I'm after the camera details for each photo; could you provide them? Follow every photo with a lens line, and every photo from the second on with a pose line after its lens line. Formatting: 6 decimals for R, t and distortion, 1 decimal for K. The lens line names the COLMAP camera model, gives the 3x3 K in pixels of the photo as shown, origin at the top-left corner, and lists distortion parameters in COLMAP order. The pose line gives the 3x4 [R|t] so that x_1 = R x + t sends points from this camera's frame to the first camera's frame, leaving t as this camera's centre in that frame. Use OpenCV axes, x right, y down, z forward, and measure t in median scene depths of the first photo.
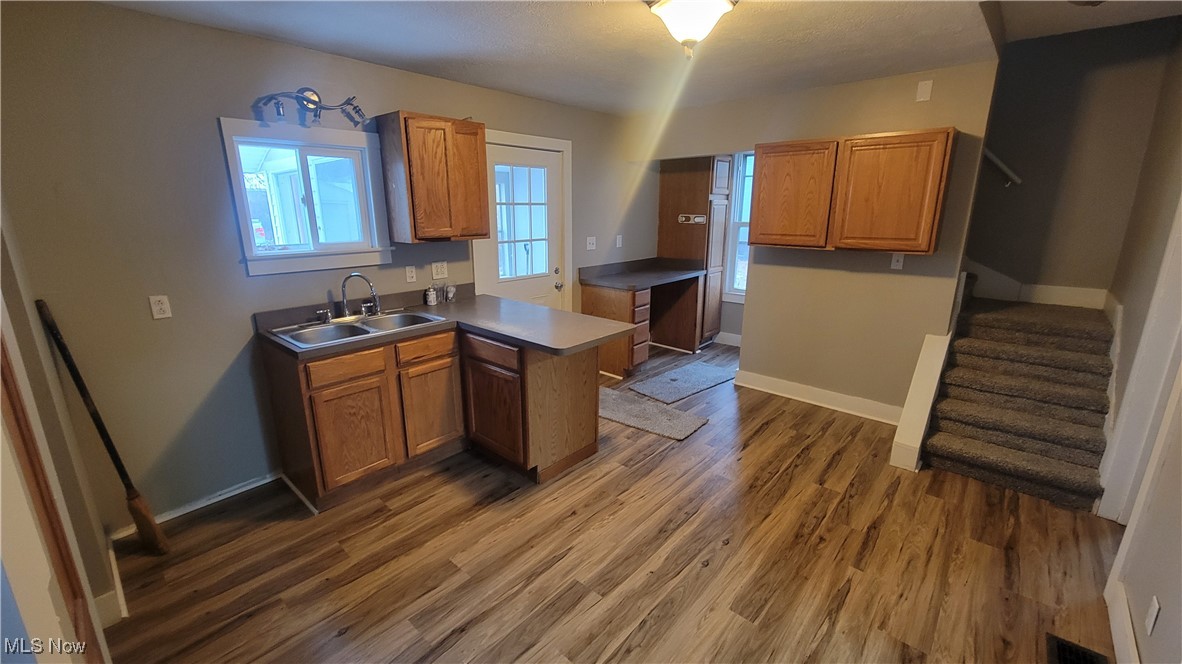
lens RADIAL K [[481.2, 0, 591.0], [0, 481.2, 332.0], [0, 0, 1]] dist [0.001090, -0.000043]
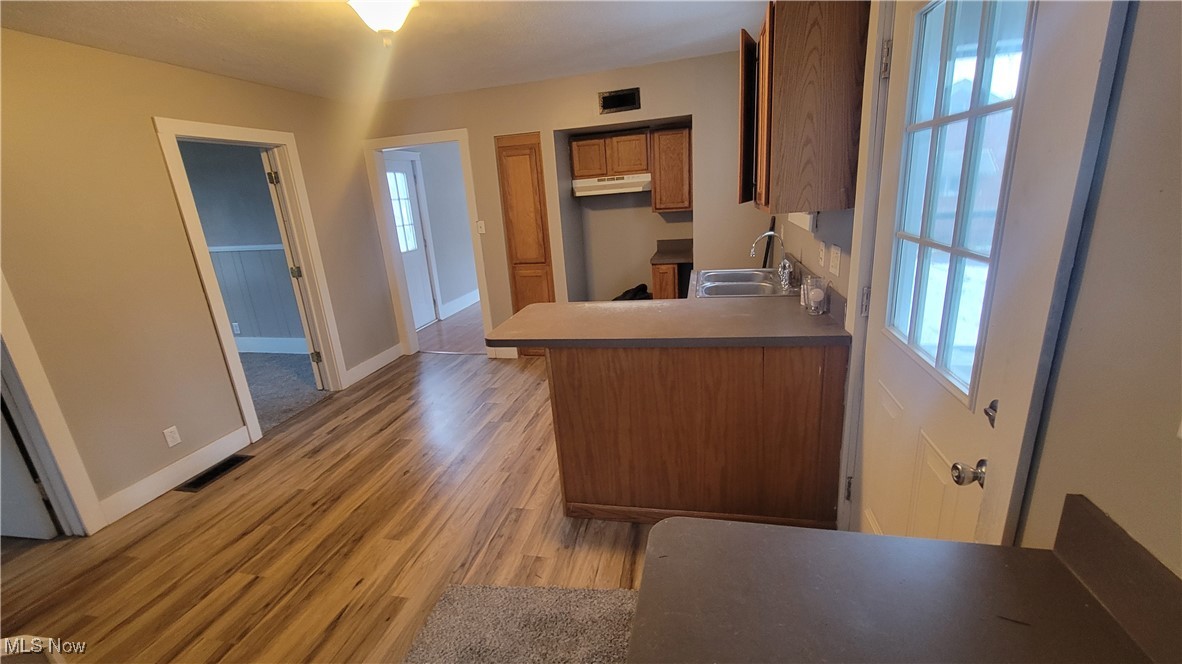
lens RADIAL K [[481.2, 0, 591.0], [0, 481.2, 332.0], [0, 0, 1]] dist [0.001090, -0.000043]
pose [[-0.879056, 0.196908, -0.434152, 0.261300], [-0.046675, 0.870783, 0.489446, -0.383638], [0.474428, 0.450515, -0.756277, 1.569000]]
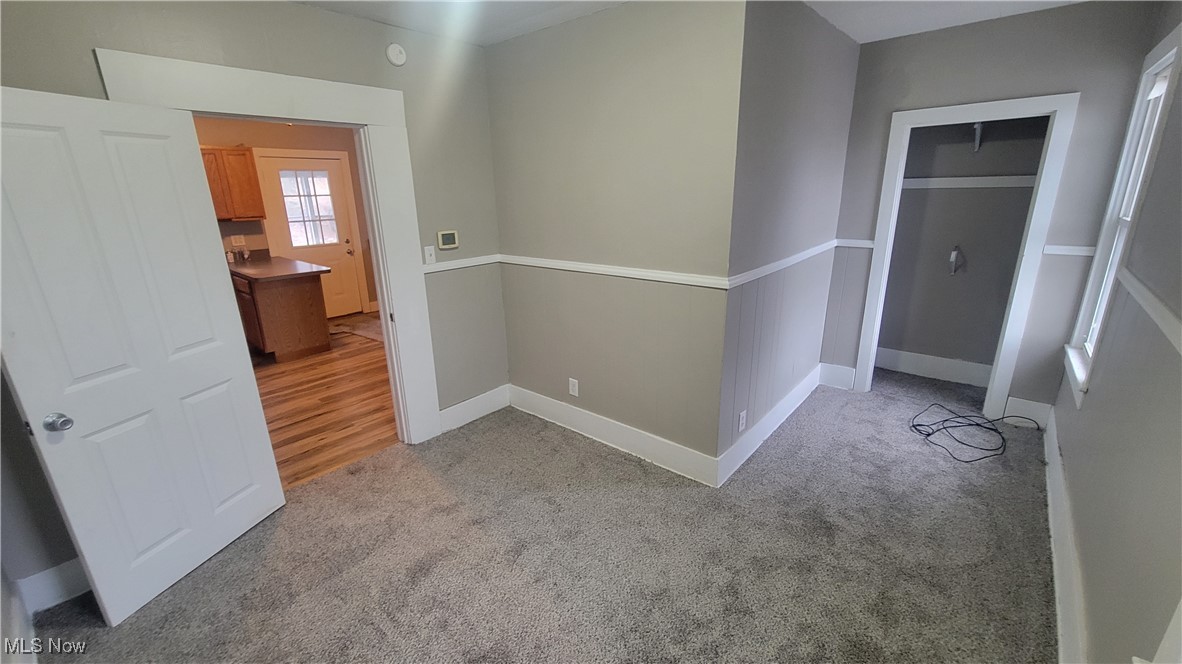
lens RADIAL K [[481.2, 0, 591.0], [0, 481.2, 332.0], [0, 0, 1]] dist [0.001090, -0.000043]
pose [[0.999752, -0.020387, 0.008971, 0.951458], [0.020034, 0.999083, 0.037847, 0.156261], [-0.009735, -0.037658, 0.999243, -0.691814]]
